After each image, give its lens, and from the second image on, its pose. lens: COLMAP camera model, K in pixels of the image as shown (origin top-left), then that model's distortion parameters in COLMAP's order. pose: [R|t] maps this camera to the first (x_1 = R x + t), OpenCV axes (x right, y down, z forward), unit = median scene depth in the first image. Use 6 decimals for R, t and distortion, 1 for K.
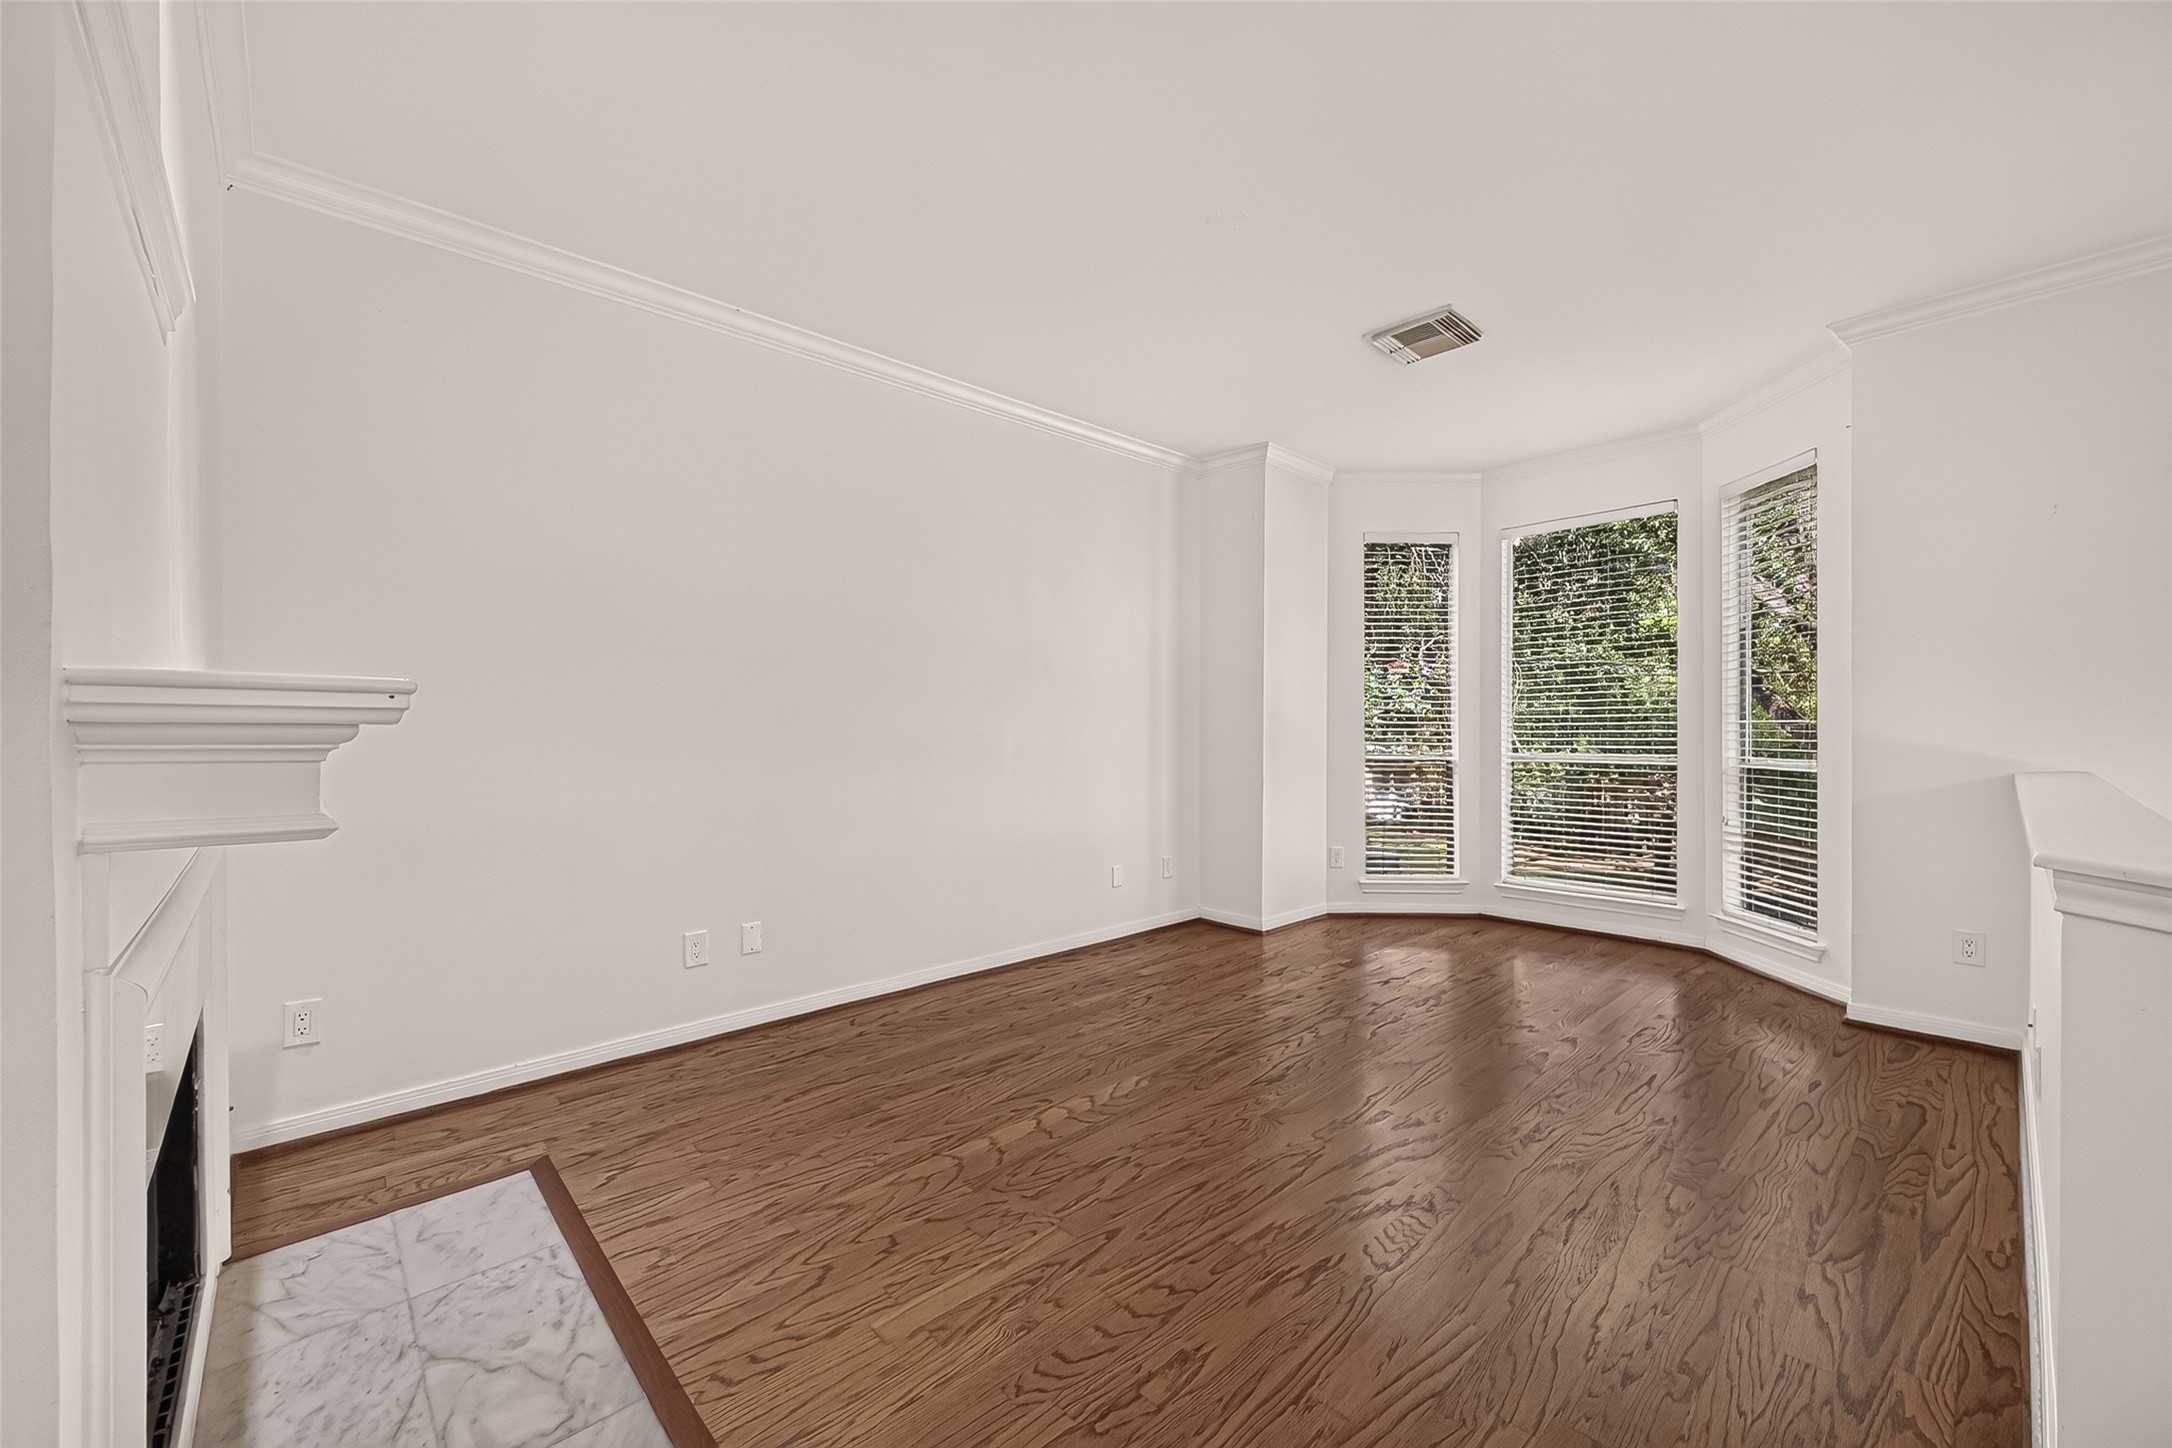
lens RADIAL K [[844.5, 0, 1085.8], [0, 844.5, 719.7], [0, 0, 1]] dist [0.000846, -0.000693]
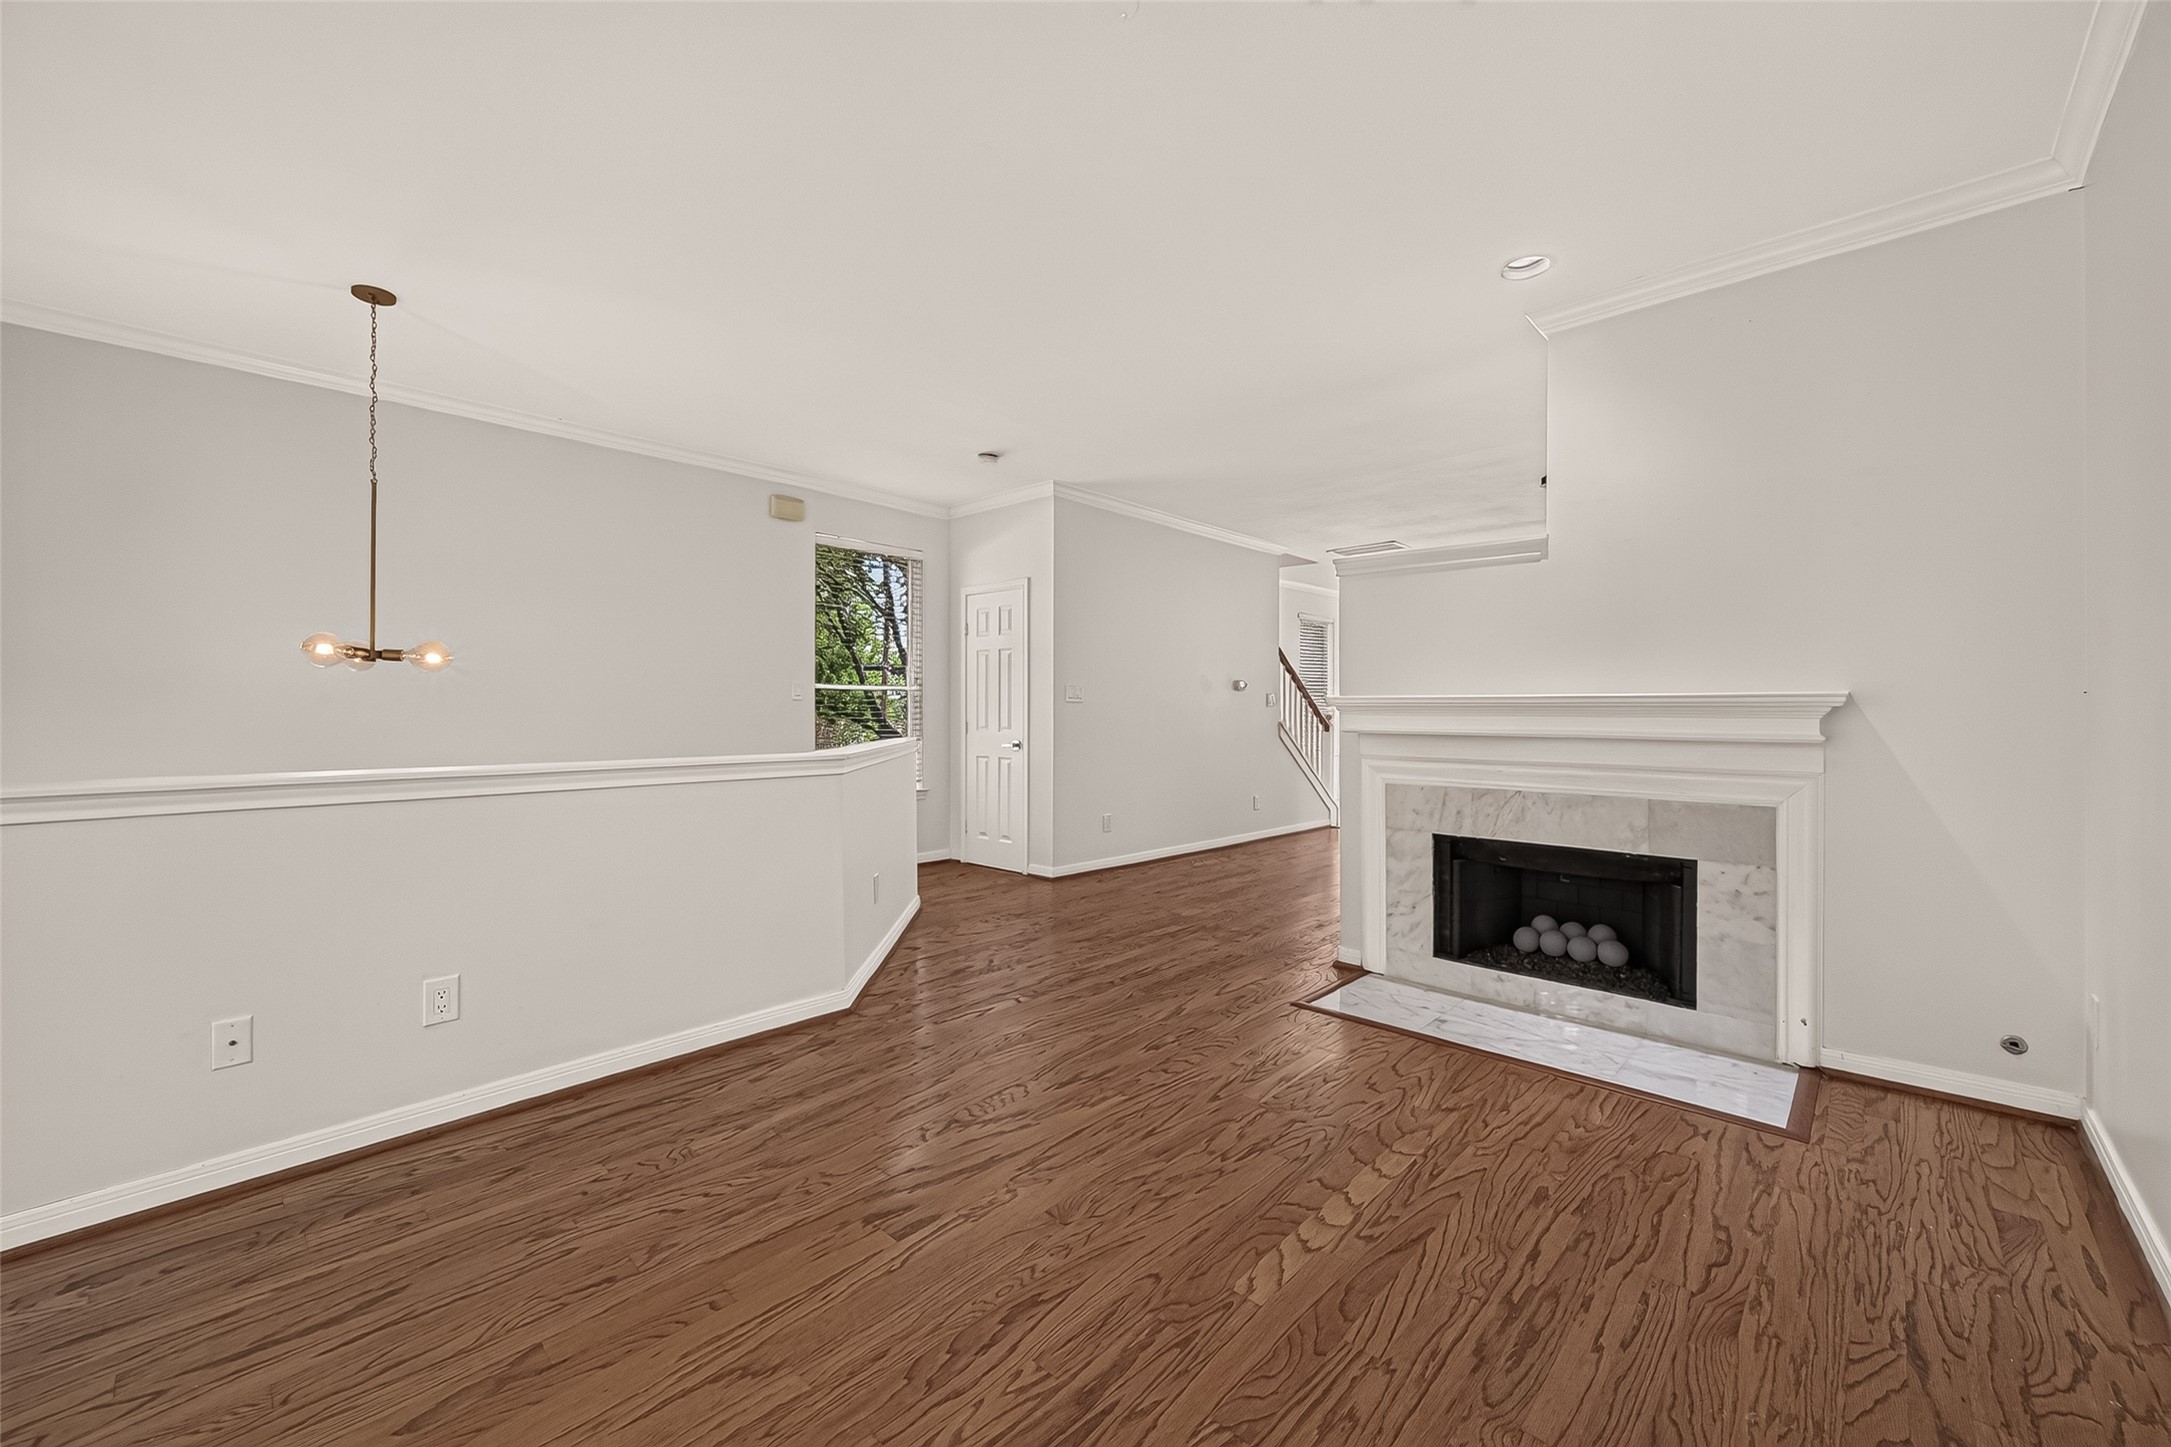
lens RADIAL K [[844.1, 0, 1083.4], [0, 844.1, 716.1], [0, 0, 1]] dist [0.000846, -0.000693]
pose [[-0.997895, 0.005437, -0.064617, 0.264389], [0.004991, 0.999963, 0.007056, 0.008861], [0.064652, 0.006719, -0.997885, 1.917253]]
